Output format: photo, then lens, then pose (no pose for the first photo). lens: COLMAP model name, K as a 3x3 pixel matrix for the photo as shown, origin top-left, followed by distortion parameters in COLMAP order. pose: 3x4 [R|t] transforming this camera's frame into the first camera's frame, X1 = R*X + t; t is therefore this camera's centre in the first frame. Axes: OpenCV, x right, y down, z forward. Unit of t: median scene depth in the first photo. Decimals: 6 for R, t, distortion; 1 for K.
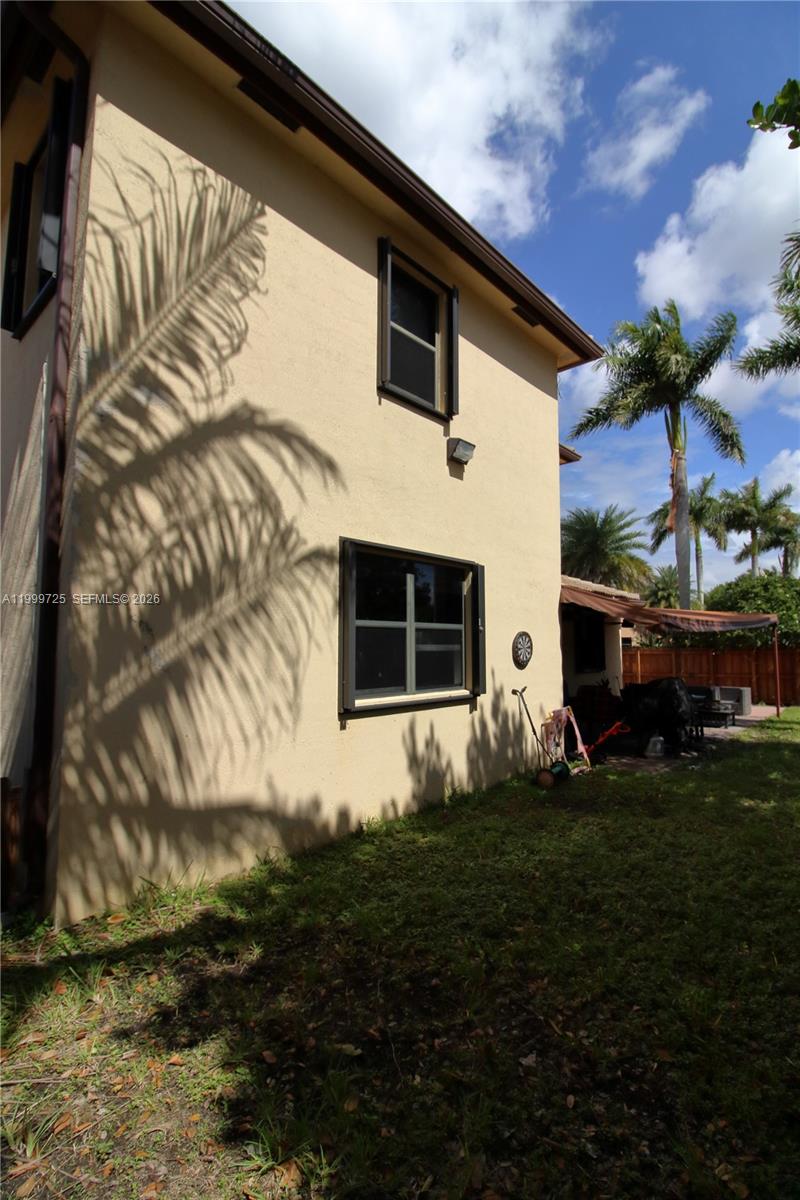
lens RADIAL K [[562.3, 0, 396.5], [0, 562.3, 598.3], [0, 0, 1]] dist [0.001381, -0.013340]
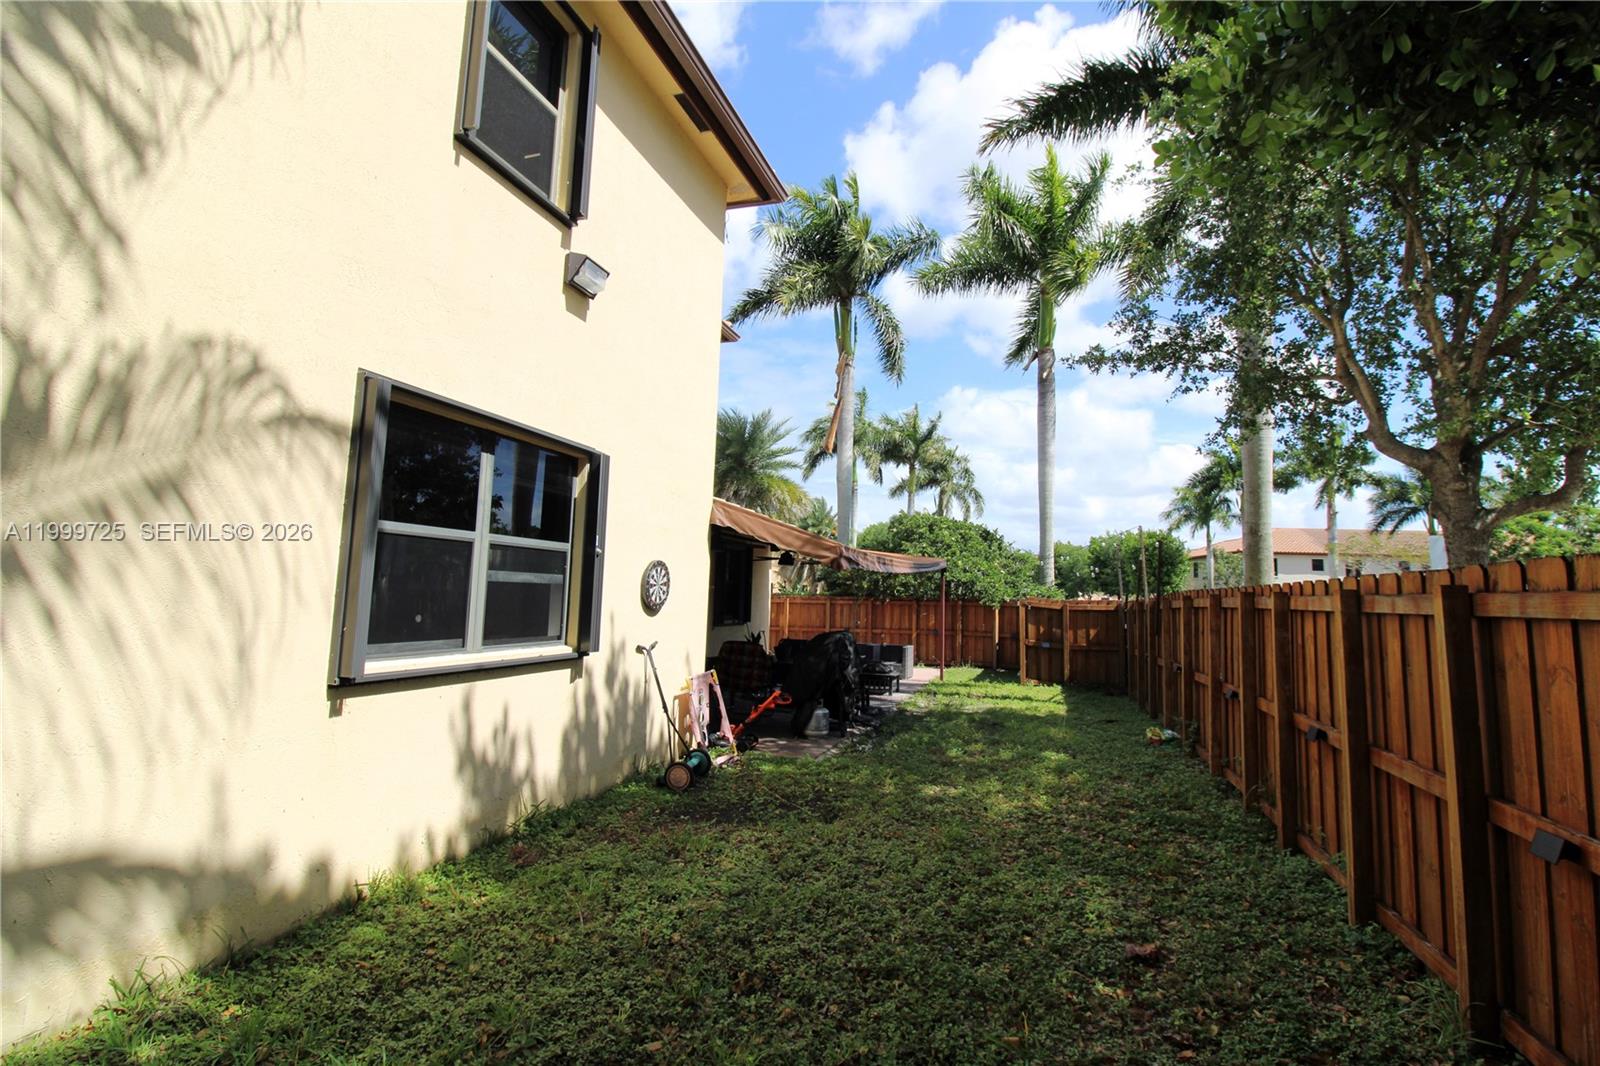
lens RADIAL K [[749.8, 0, 803.6], [0, 749.8, 513.7], [0, 0, 1]] dist [0.001381, -0.013340]
pose [[0.900988, 0.075008, 0.427311, -0.012851], [-0.066523, 0.997179, -0.034776, 0.037187], [-0.428714, 0.002907, 0.903435, 0.169939]]
